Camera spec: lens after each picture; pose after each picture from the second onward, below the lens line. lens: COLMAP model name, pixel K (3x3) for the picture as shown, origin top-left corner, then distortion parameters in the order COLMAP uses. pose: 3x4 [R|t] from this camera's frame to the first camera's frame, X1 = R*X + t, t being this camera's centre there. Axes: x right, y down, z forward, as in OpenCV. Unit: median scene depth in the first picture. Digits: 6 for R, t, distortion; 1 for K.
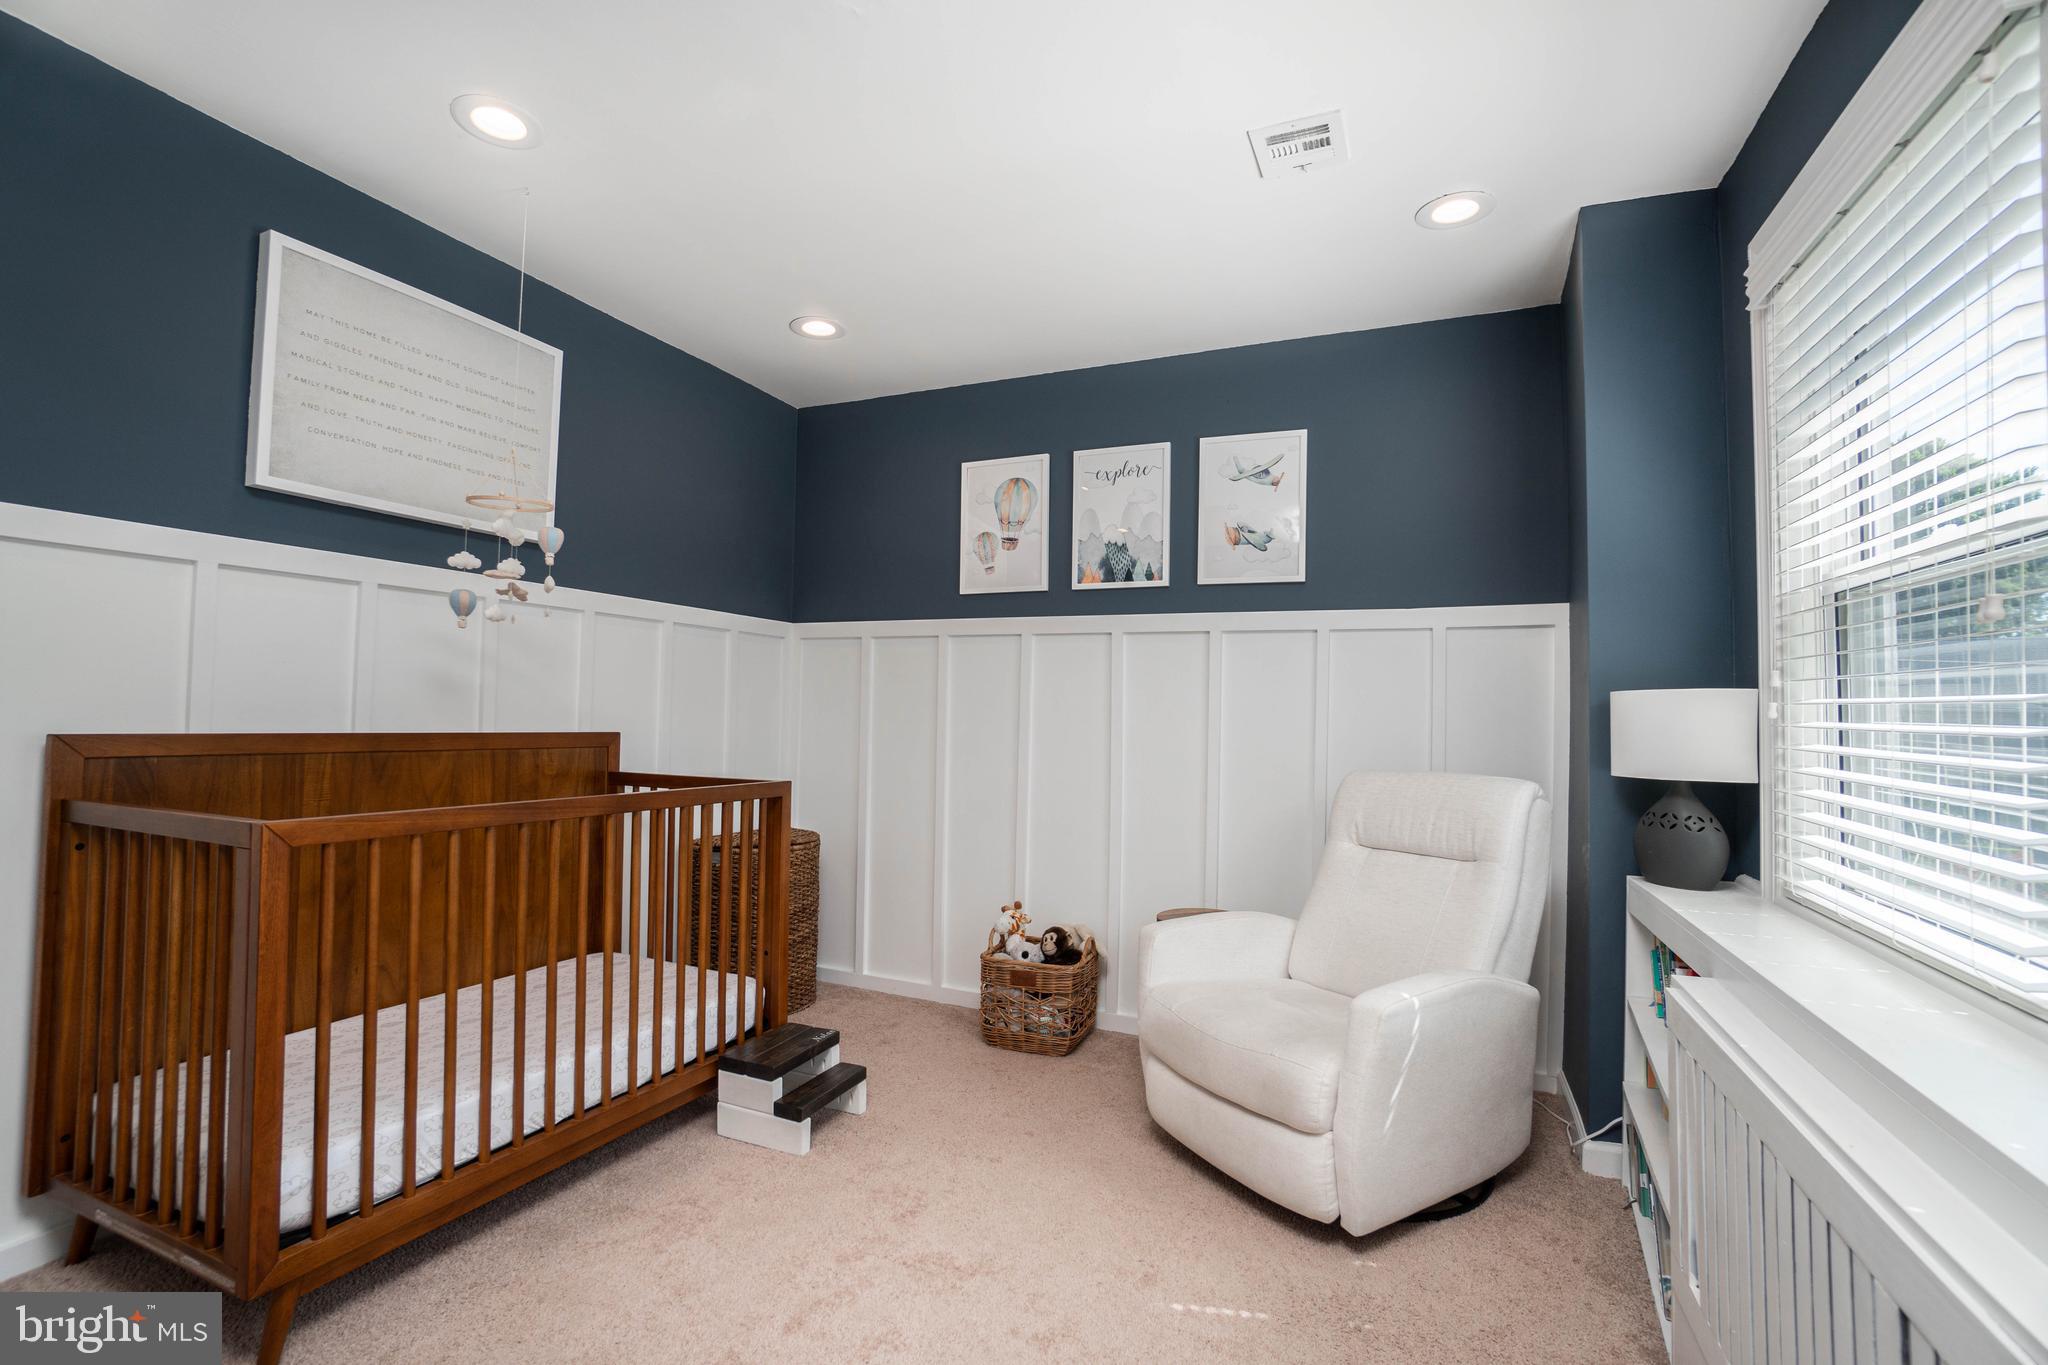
lens RADIAL K [[897.0, 0, 1014.3], [0, 897.0, 692.6], [0, 0, 1]] dist [-0.054875, 0.000059]
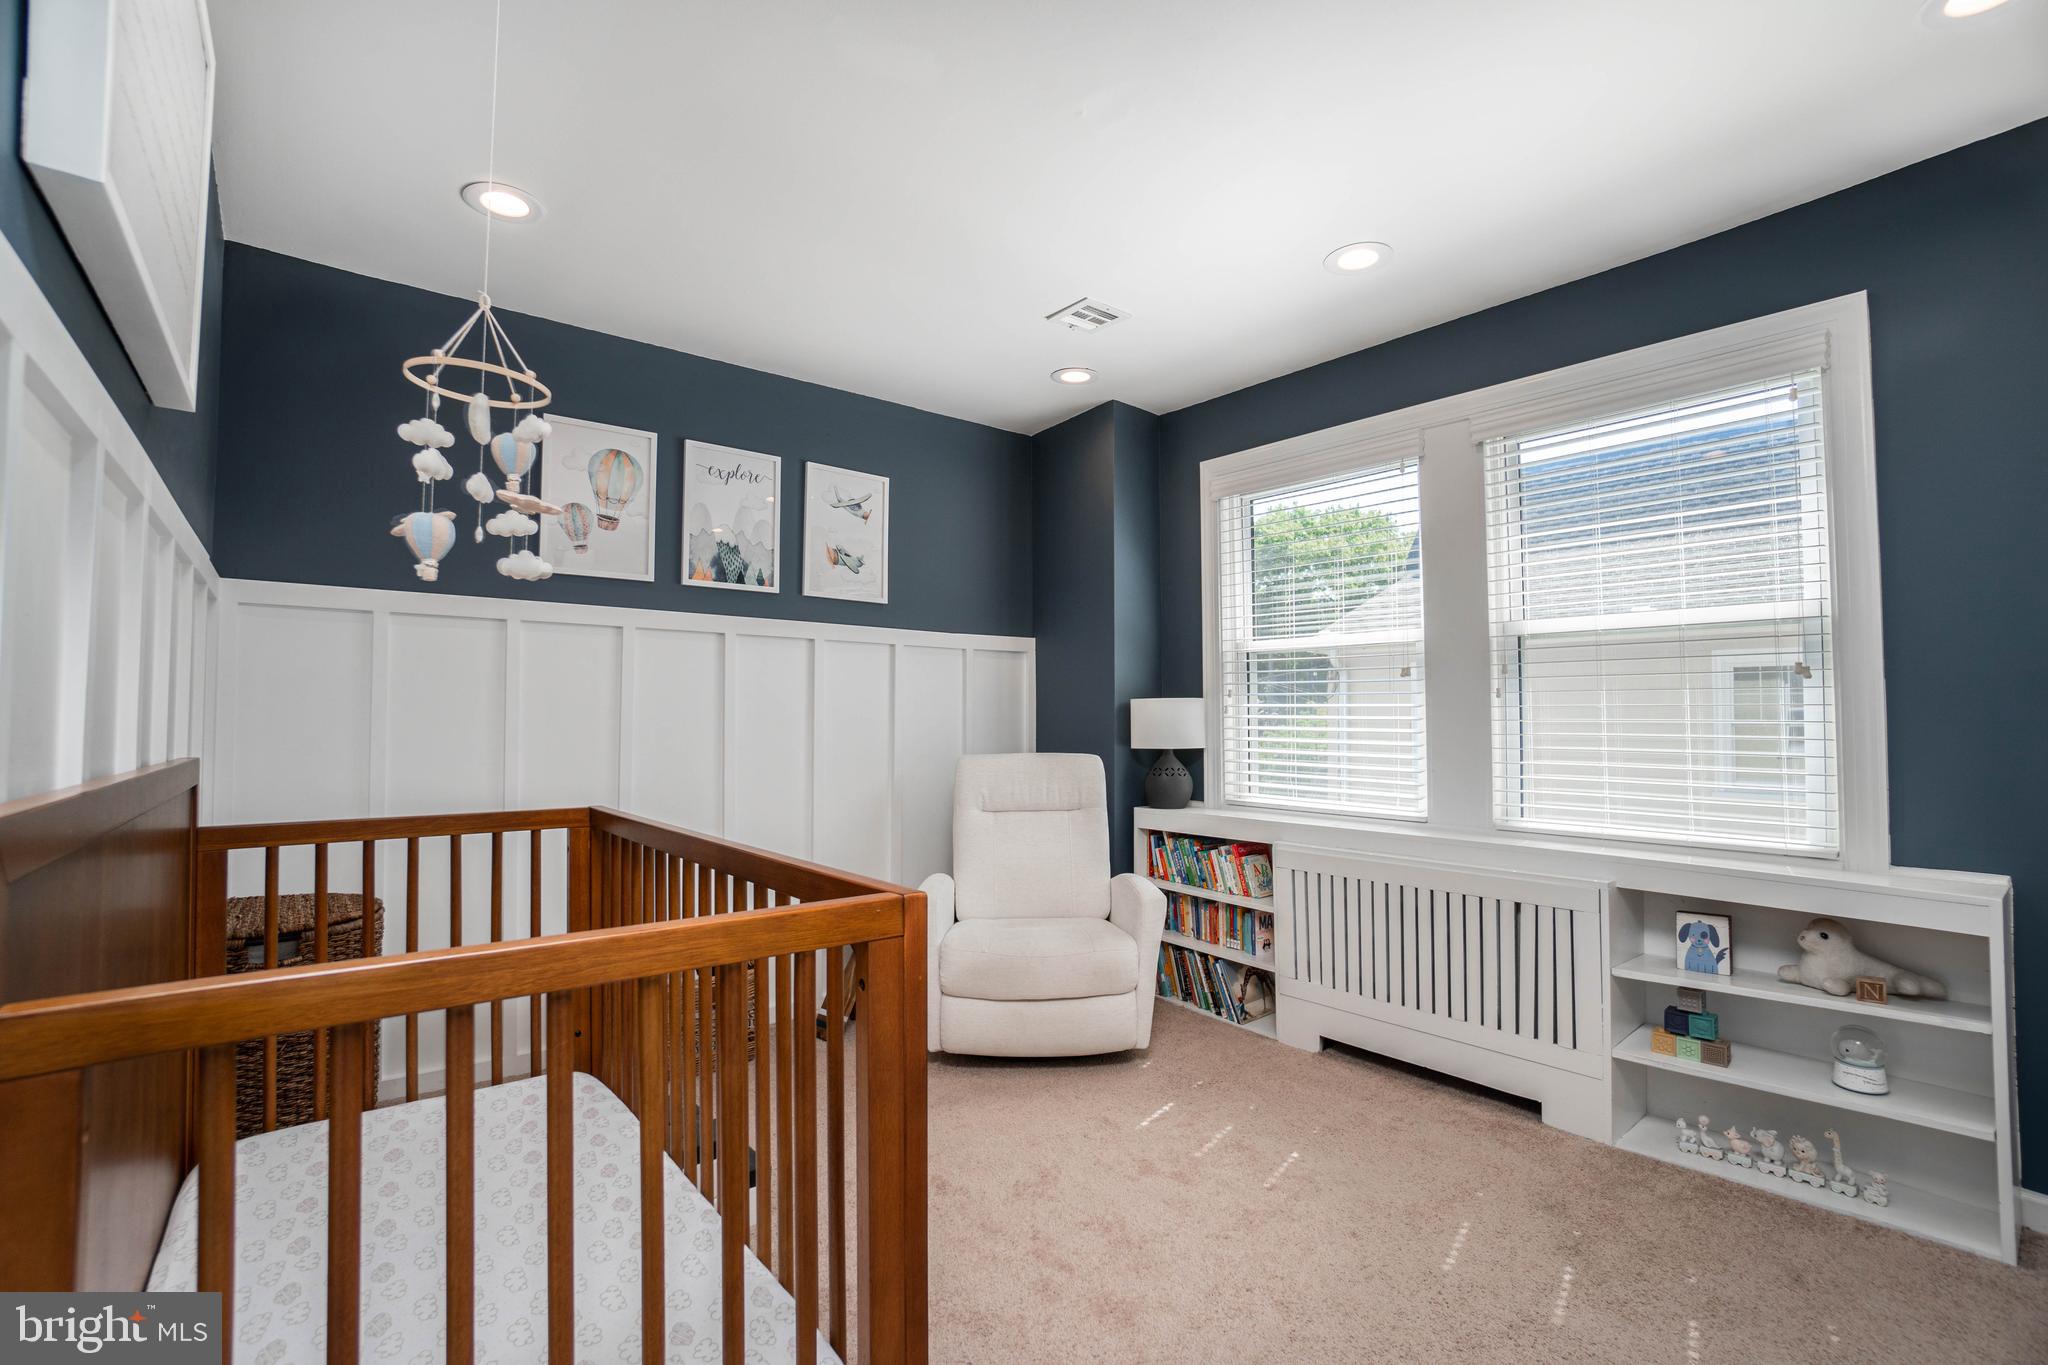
lens RADIAL K [[897.0, 0, 1014.3], [0, 897.0, 692.6], [0, 0, 1]] dist [-0.054875, 0.000059]
pose [[0.476291, 0.009167, 0.879240, -0.616873], [-0.015243, 0.999881, -0.002168, -0.004021], [-0.879156, -0.012370, 0.476374, 0.250105]]
